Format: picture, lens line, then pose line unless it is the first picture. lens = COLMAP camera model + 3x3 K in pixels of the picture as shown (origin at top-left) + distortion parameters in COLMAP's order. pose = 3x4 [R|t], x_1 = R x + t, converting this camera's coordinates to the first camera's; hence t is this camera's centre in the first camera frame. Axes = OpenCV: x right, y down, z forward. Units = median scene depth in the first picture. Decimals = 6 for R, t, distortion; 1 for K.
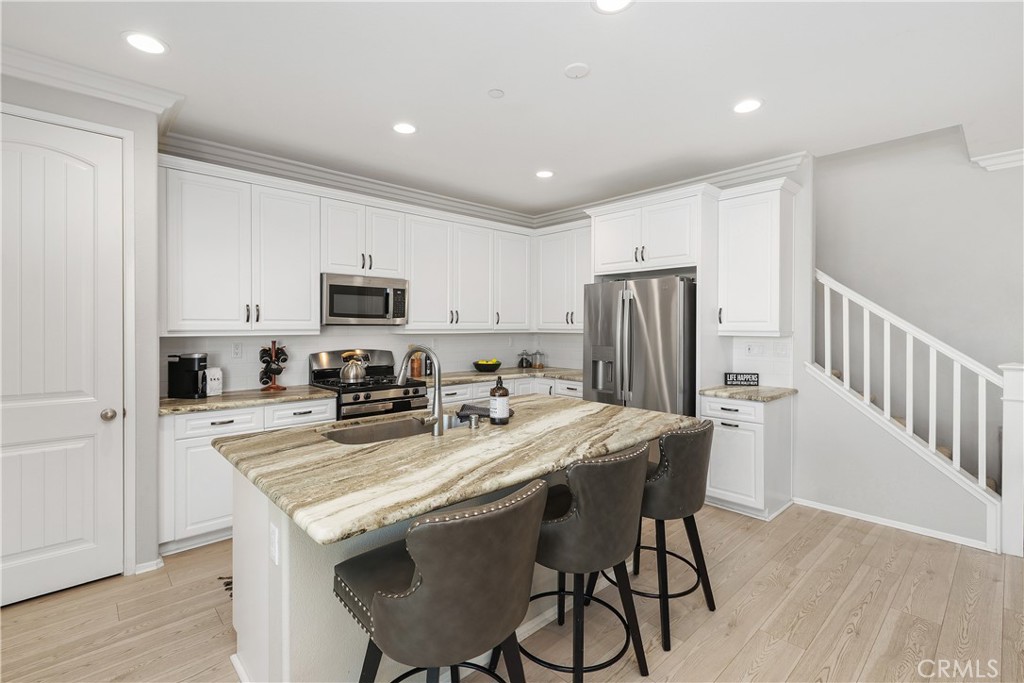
lens RADIAL K [[455.9, 0, 510.7], [0, 455.9, 324.8], [0, 0, 1]] dist [-0.000019, -0.000014]
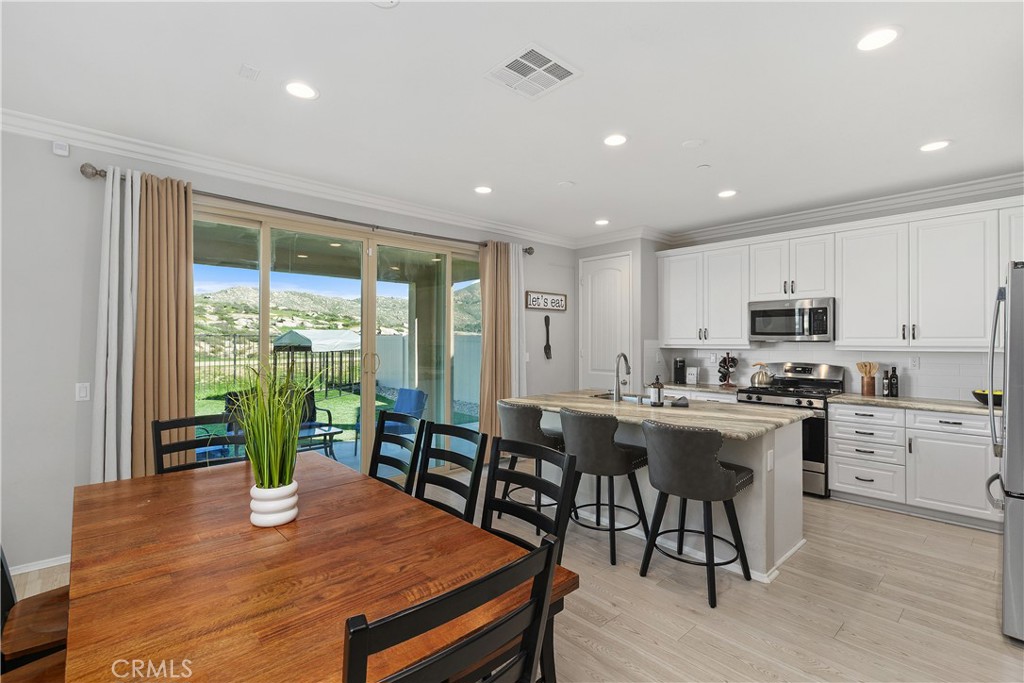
lens RADIAL K [[467.2, 0, 512.0], [0, 467.2, 341.5], [0, 0, 1]] dist [0.001865, 0.000164]
pose [[0.000114, -0.003301, -0.999995, 0.941281], [-0.001759, 0.999993, -0.003301, 0.006316], [0.999998, 0.001760, 0.000108, 0.311653]]
